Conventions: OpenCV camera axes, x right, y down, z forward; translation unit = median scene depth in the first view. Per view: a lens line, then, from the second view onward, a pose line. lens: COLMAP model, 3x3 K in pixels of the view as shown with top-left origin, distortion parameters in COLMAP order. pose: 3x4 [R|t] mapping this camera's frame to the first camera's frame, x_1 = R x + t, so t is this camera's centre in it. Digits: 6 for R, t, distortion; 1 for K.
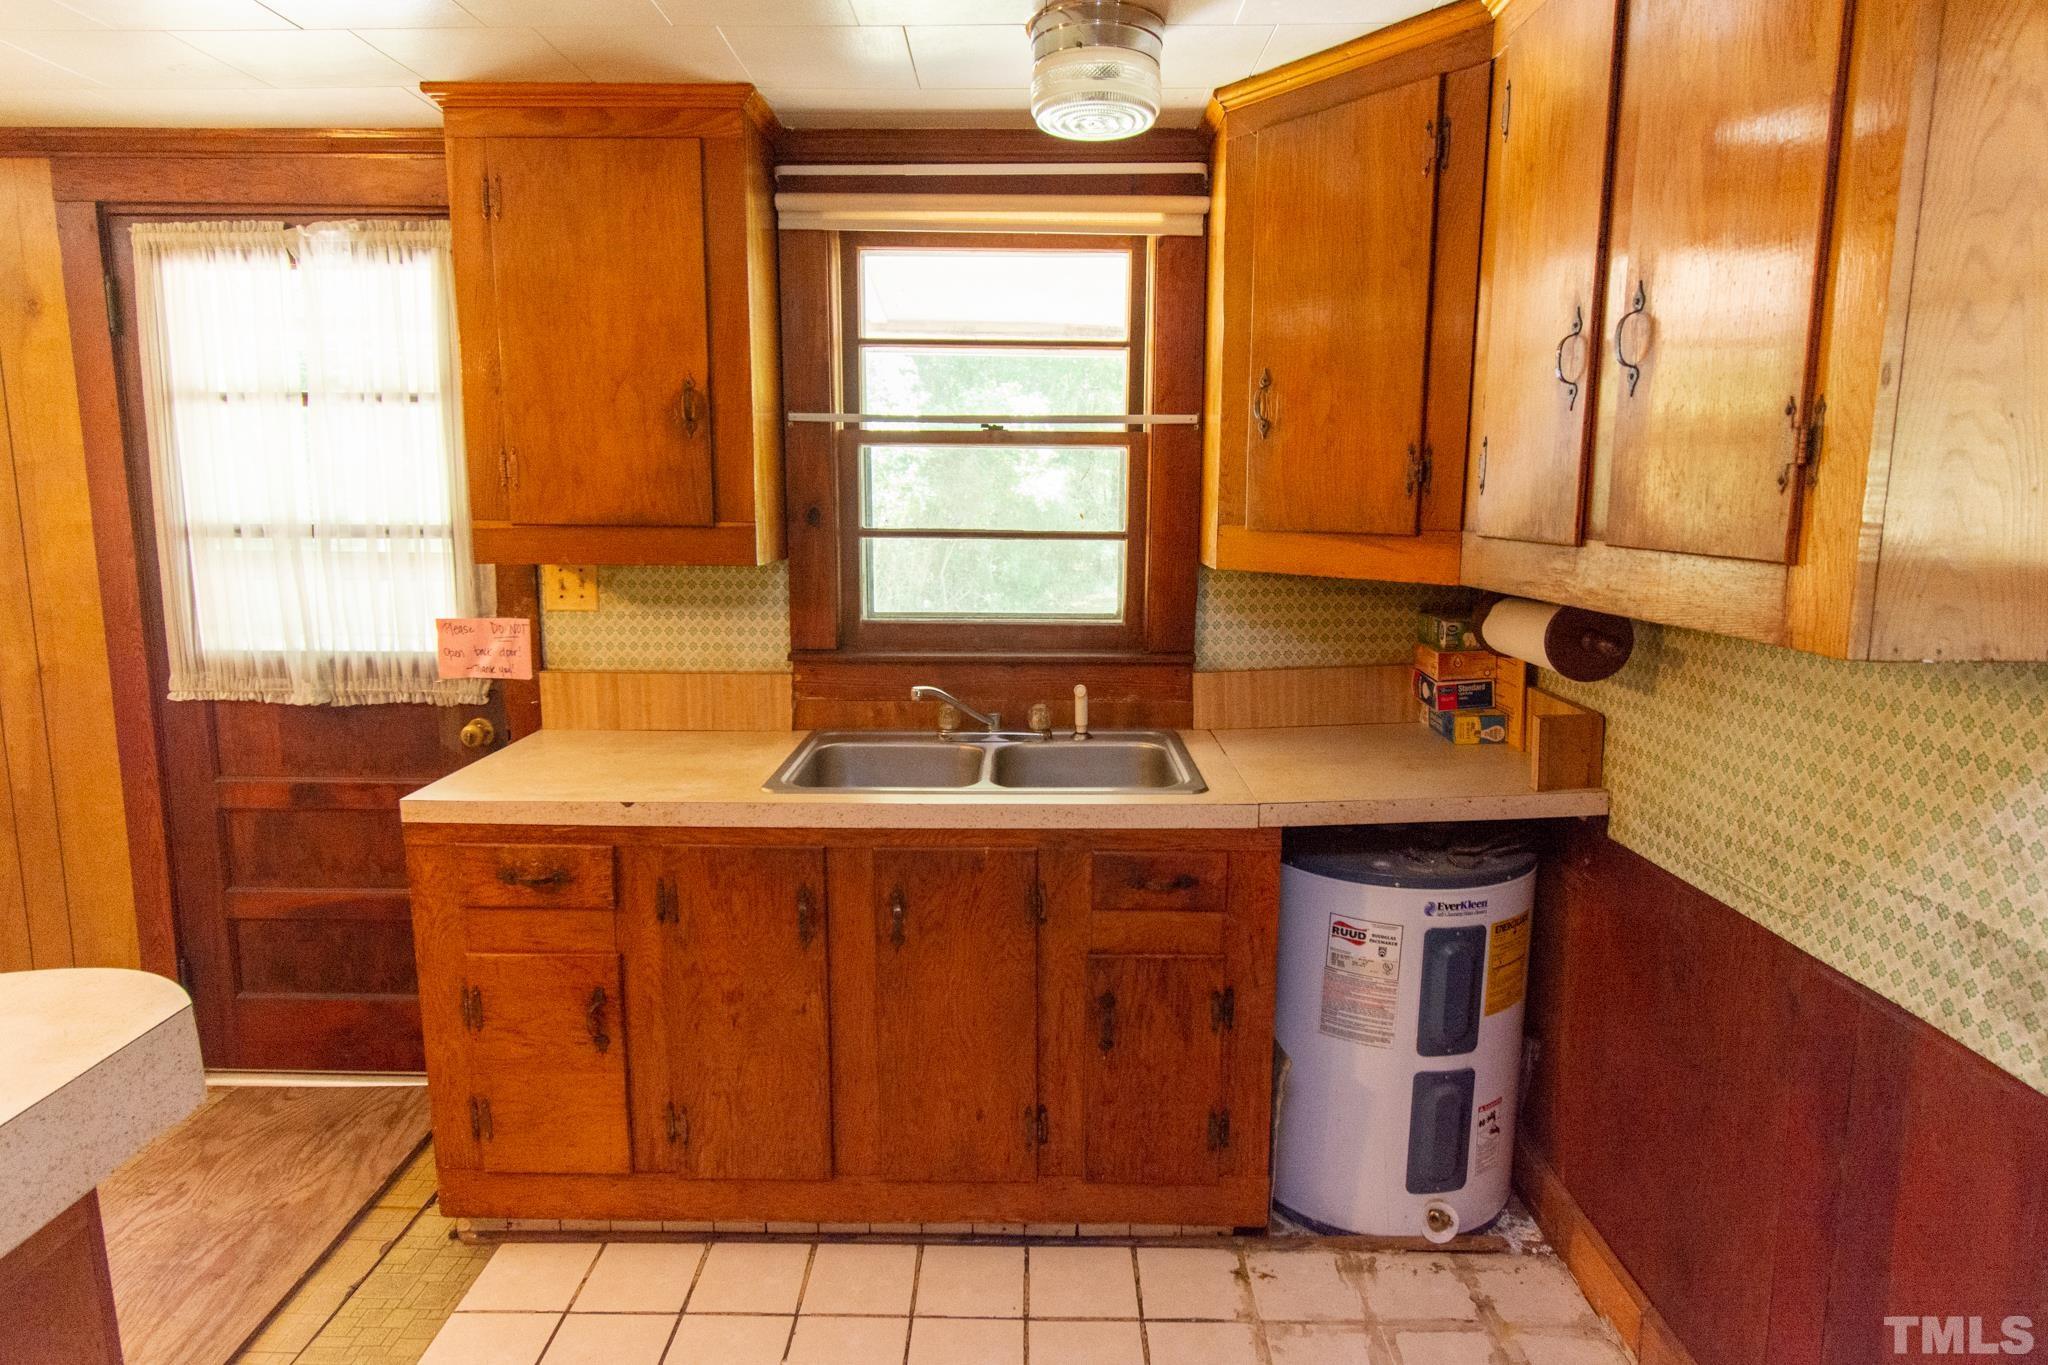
lens RADIAL K [[1212.9, 0, 1017.4], [0, 1212.9, 685.0], [0, 0, 1]] dist [0.001772, 0.000351]
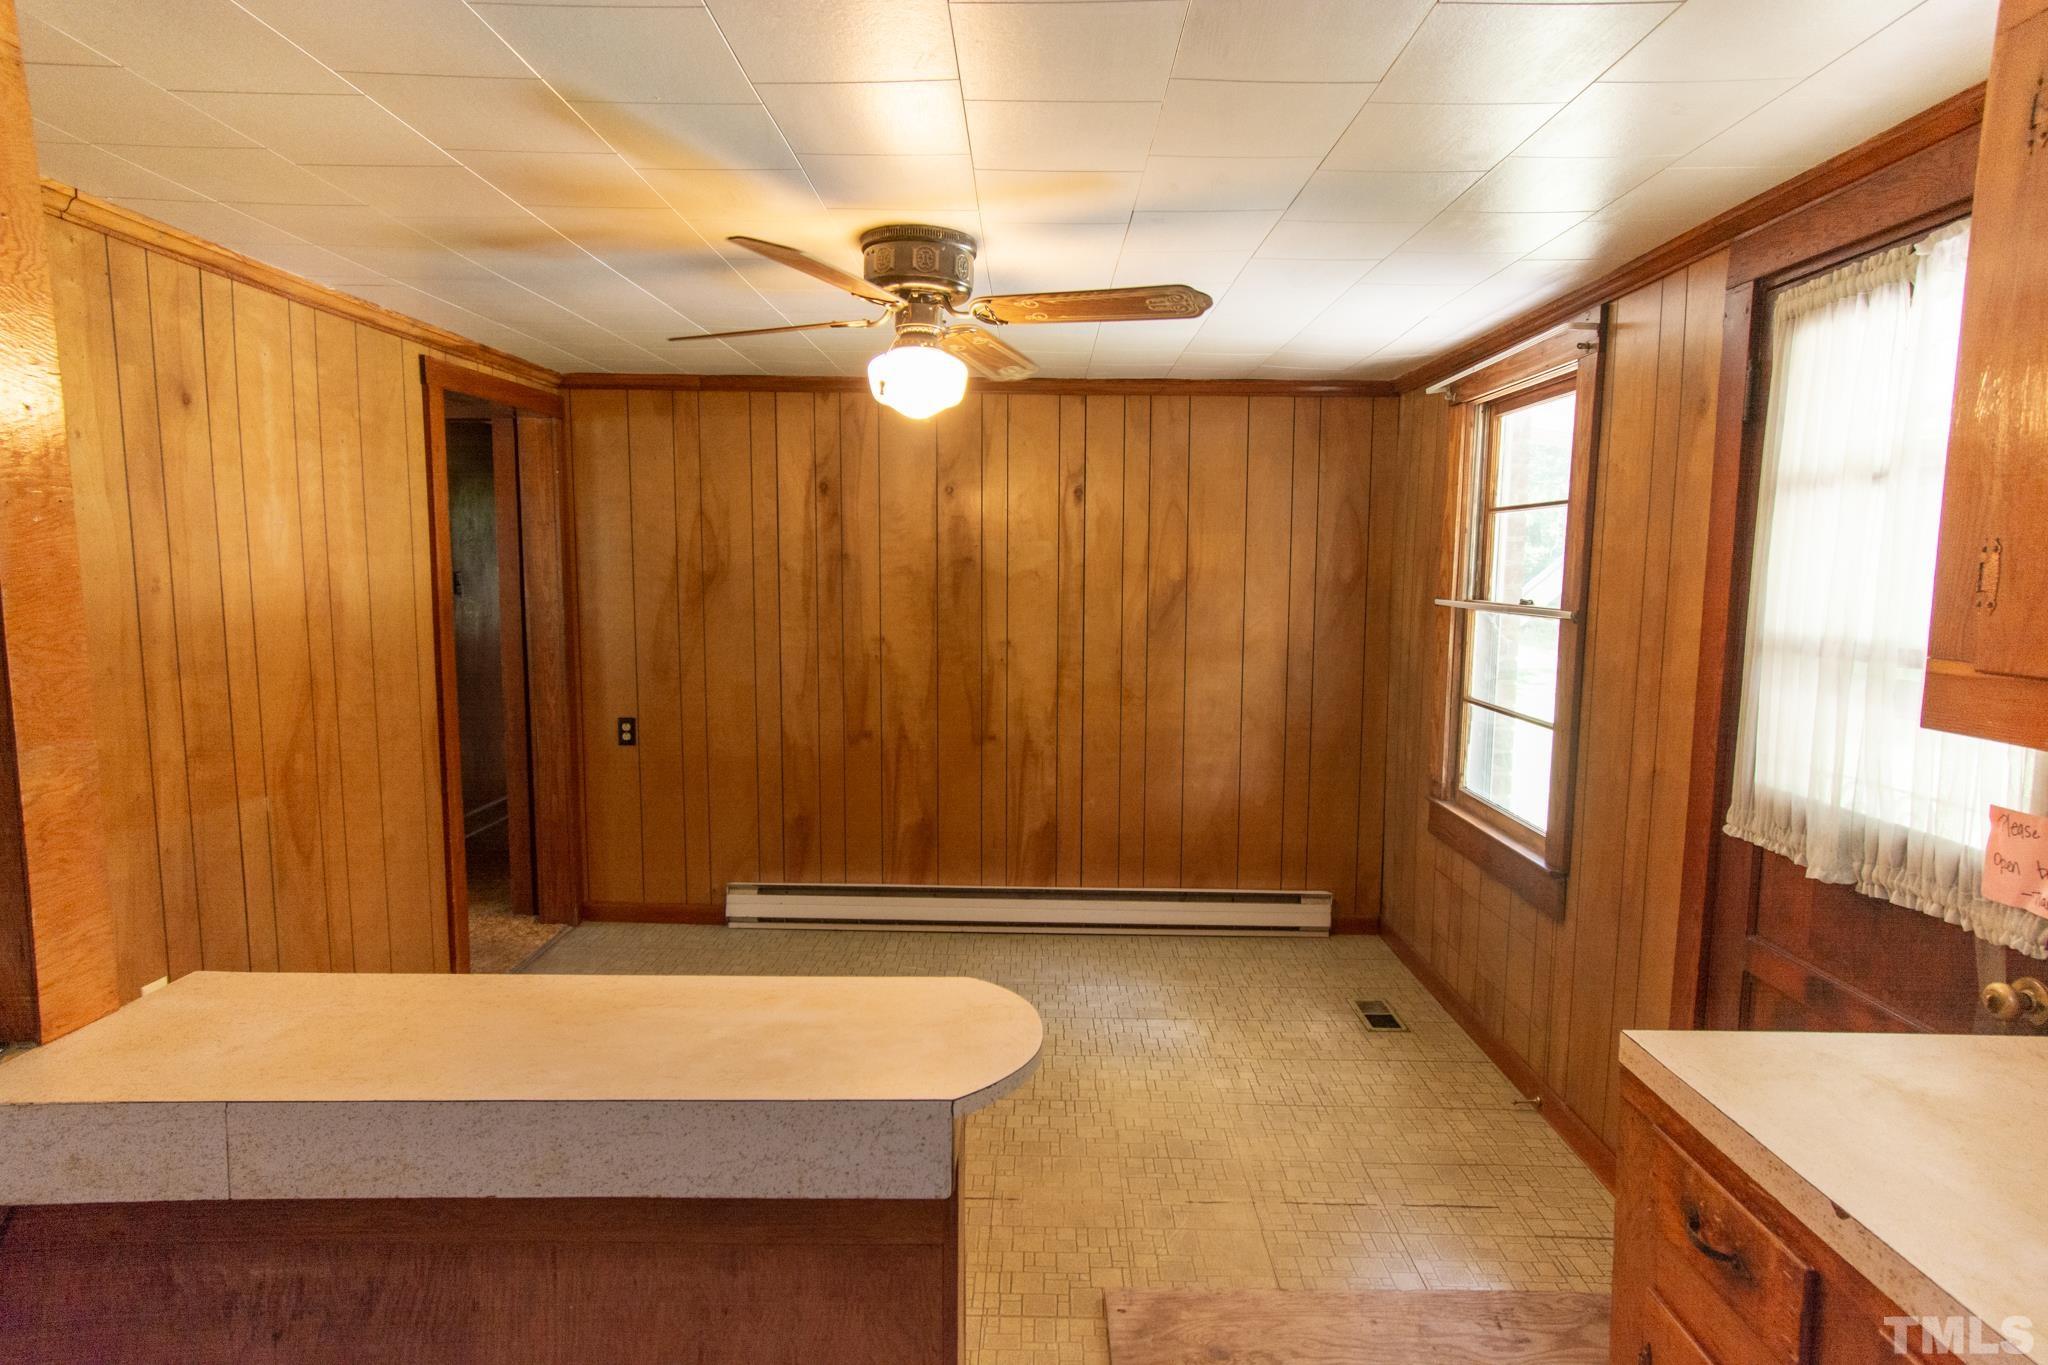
lens RADIAL K [[1136.9, 0, 1017.8], [0, 1136.9, 687.0], [0, 0, 1]] dist [0.008228, 0.001232]
pose [[-0.002263, 0.102637, -0.994716, 0.115064], [-0.169810, 0.980233, 0.101529, -0.089234], [0.985474, 0.169142, 0.015211, 0.474166]]
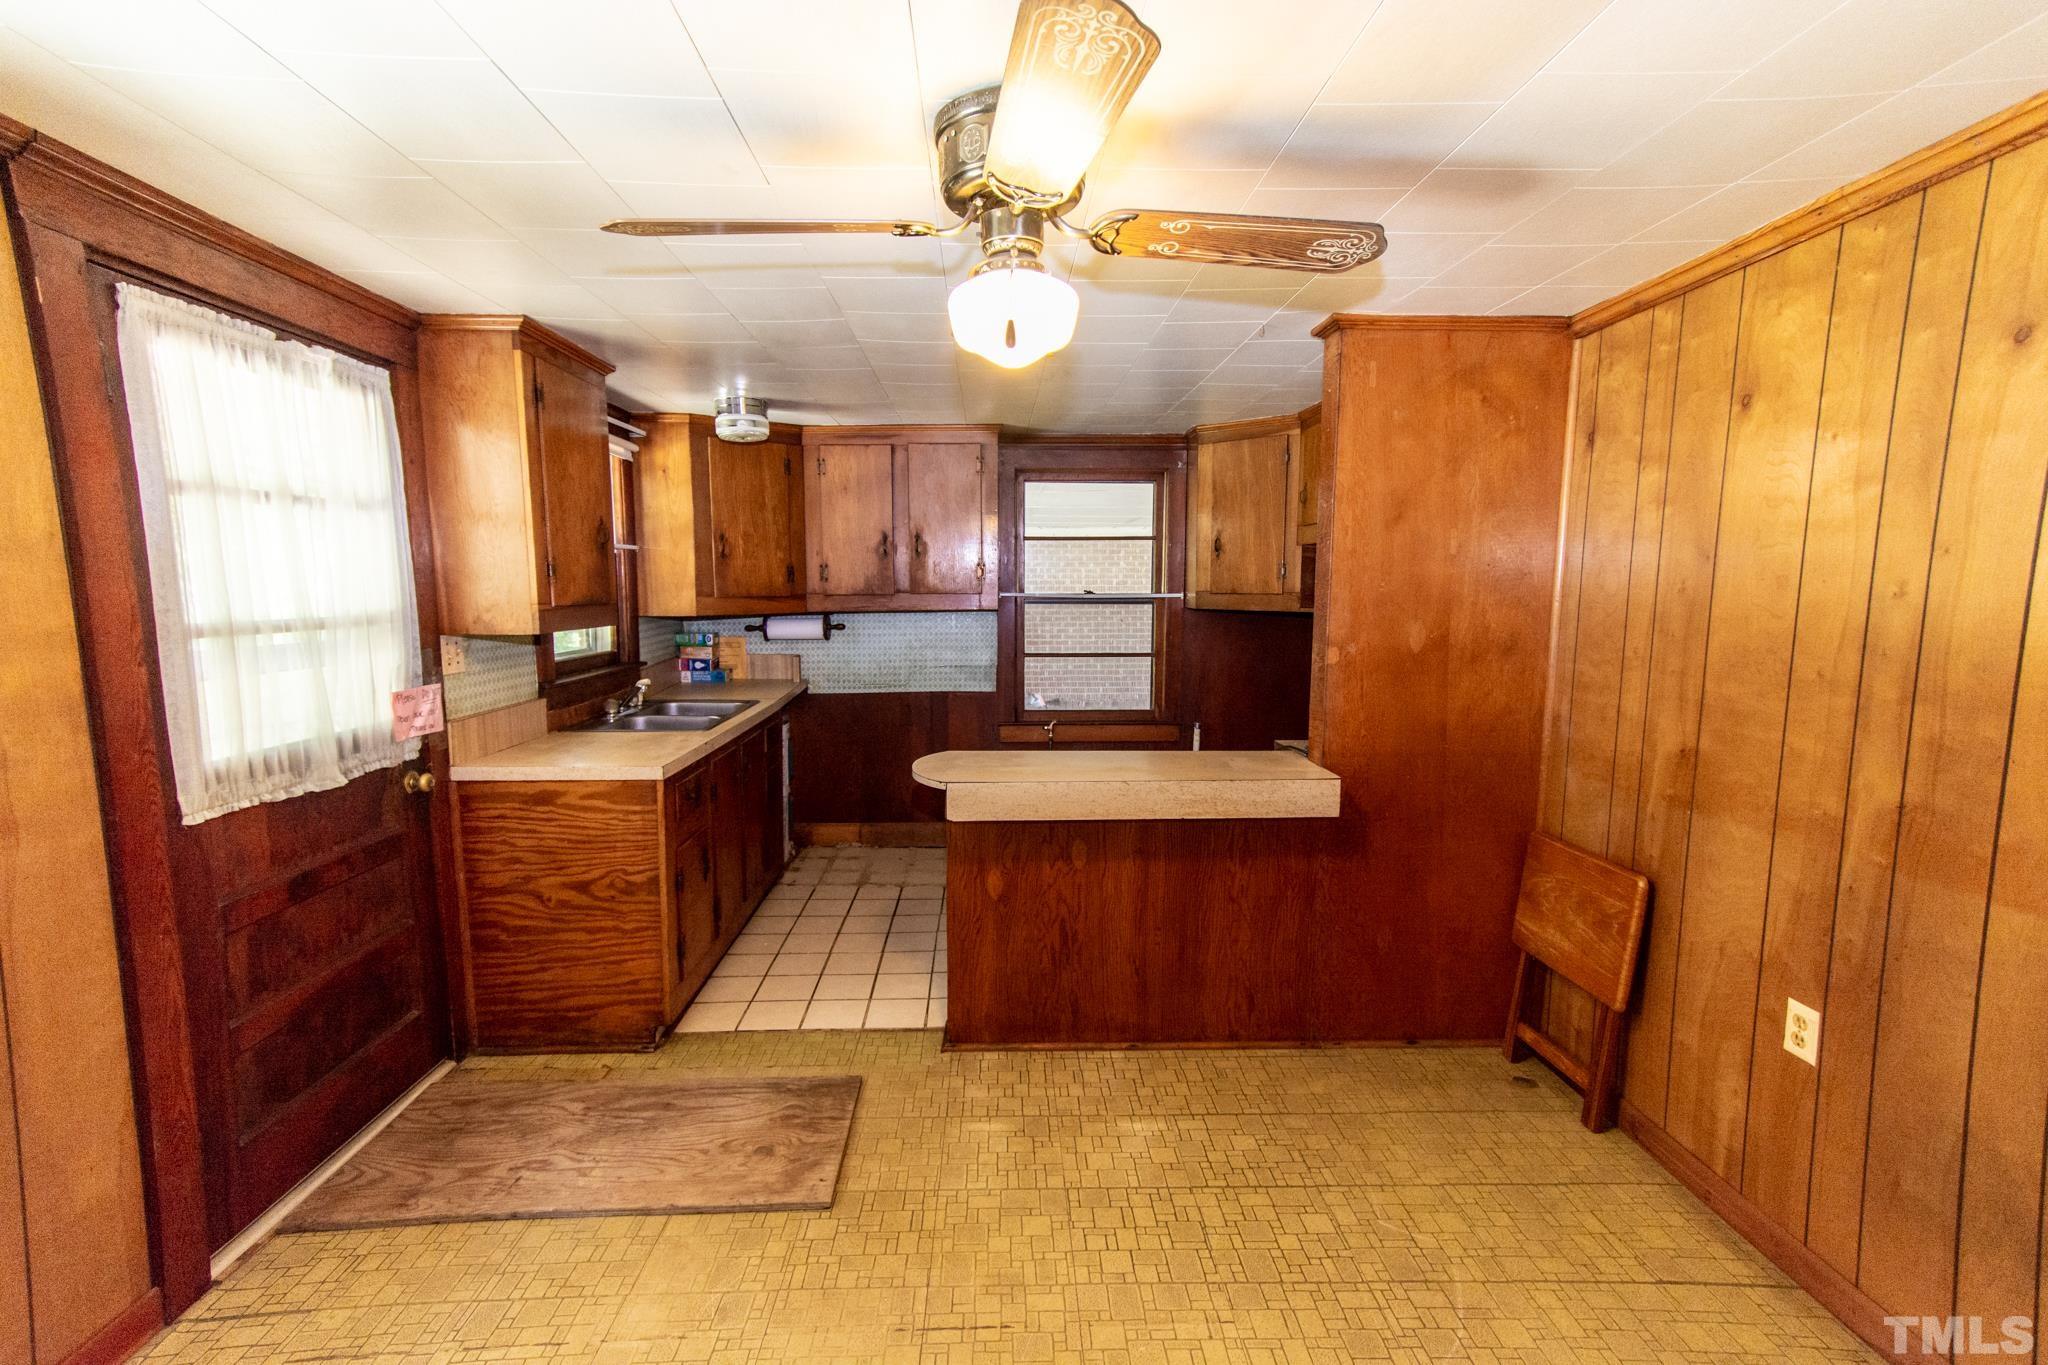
lens RADIAL K [[921.7, 0, 1021.7], [0, 921.7, 688.7], [0, 0, 1]] dist [0.038555, 0.005322]
pose [[-0.049727, -0.121738, 0.991316, -1.422276], [0.163541, 0.978155, 0.128325, -0.075394], [-0.985282, 0.168502, -0.028731, 0.415908]]
